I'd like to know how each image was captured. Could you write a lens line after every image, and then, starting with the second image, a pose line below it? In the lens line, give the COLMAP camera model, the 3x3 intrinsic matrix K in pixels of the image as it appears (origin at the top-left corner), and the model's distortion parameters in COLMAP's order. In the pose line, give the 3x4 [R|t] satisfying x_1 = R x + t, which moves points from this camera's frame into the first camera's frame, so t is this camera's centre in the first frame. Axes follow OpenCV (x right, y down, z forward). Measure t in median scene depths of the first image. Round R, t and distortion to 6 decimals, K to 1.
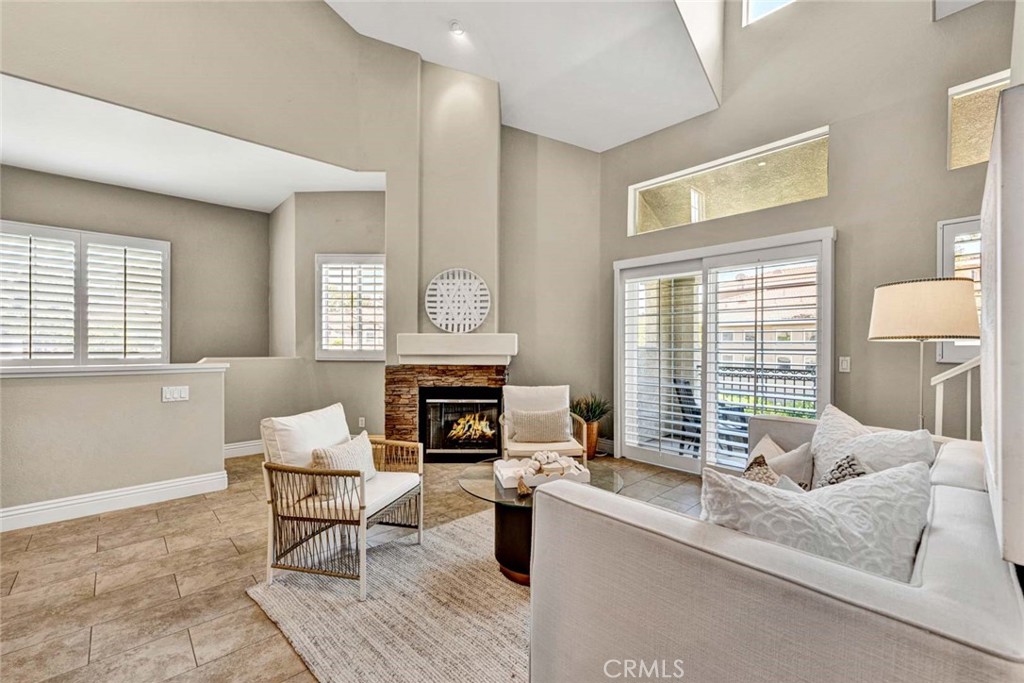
lens RADIAL K [[425.1, 0, 519.8], [0, 425.1, 349.8], [0, 0, 1]] dist [0.000887, -0.000371]
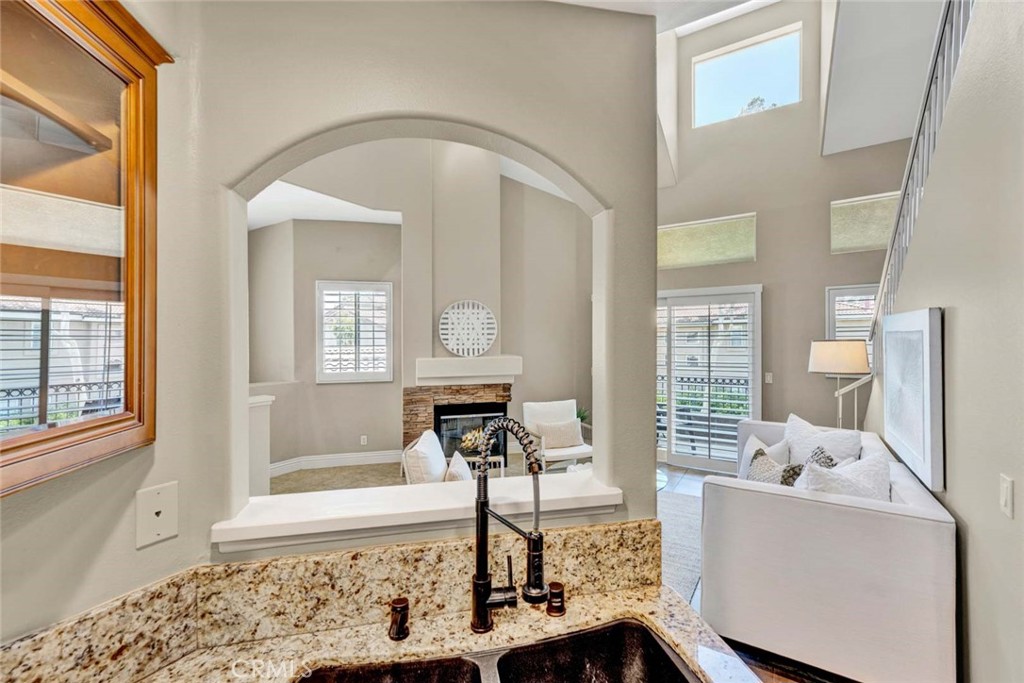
lens RADIAL K [[425.1, 0, 518.4], [0, 425.1, 339.3], [0, 0, 1]] dist [0.000887, -0.000371]
pose [[0.969605, -0.015747, 0.244168, -0.293874], [0.019558, 0.999722, -0.013191, -0.067638], [-0.243893, 0.017565, 0.969643, -0.140454]]
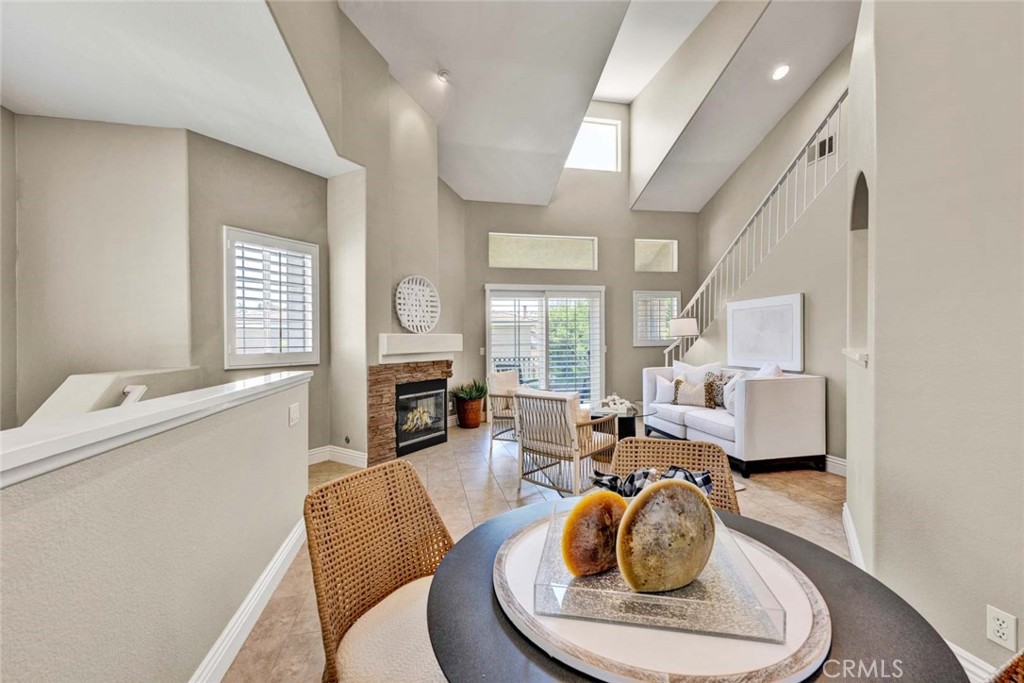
lens RADIAL K [[425.1, 0, 494.4], [0, 425.1, 348.4], [0, 0, 1]] dist [0.000887, -0.000371]
pose [[0.518904, -0.025760, 0.854444, -0.998520], [0.029345, 0.999494, 0.012311, -0.008020], [-0.854329, 0.018686, 0.519397, 0.249299]]
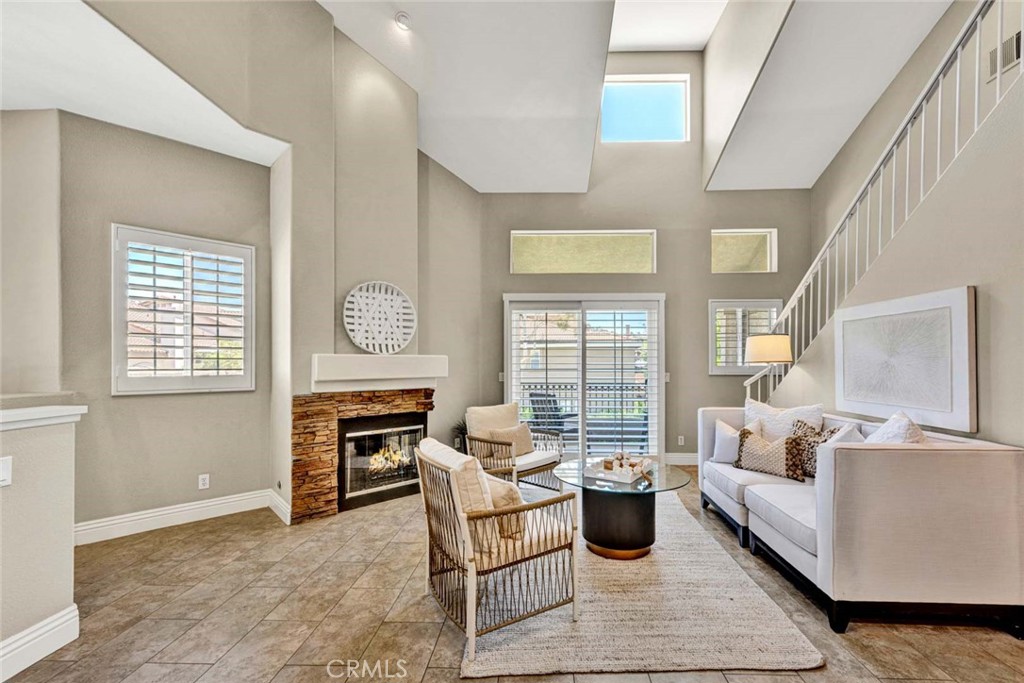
lens RADIAL K [[425.1, 0, 510.7], [0, 425.1, 359.3], [0, 0, 1]] dist [0.000887, -0.000371]
pose [[0.709755, 0.002956, 0.704442, -0.578053], [0.013227, 0.999759, -0.017521, -0.009637], [-0.704324, 0.021753, 0.709545, 0.182211]]
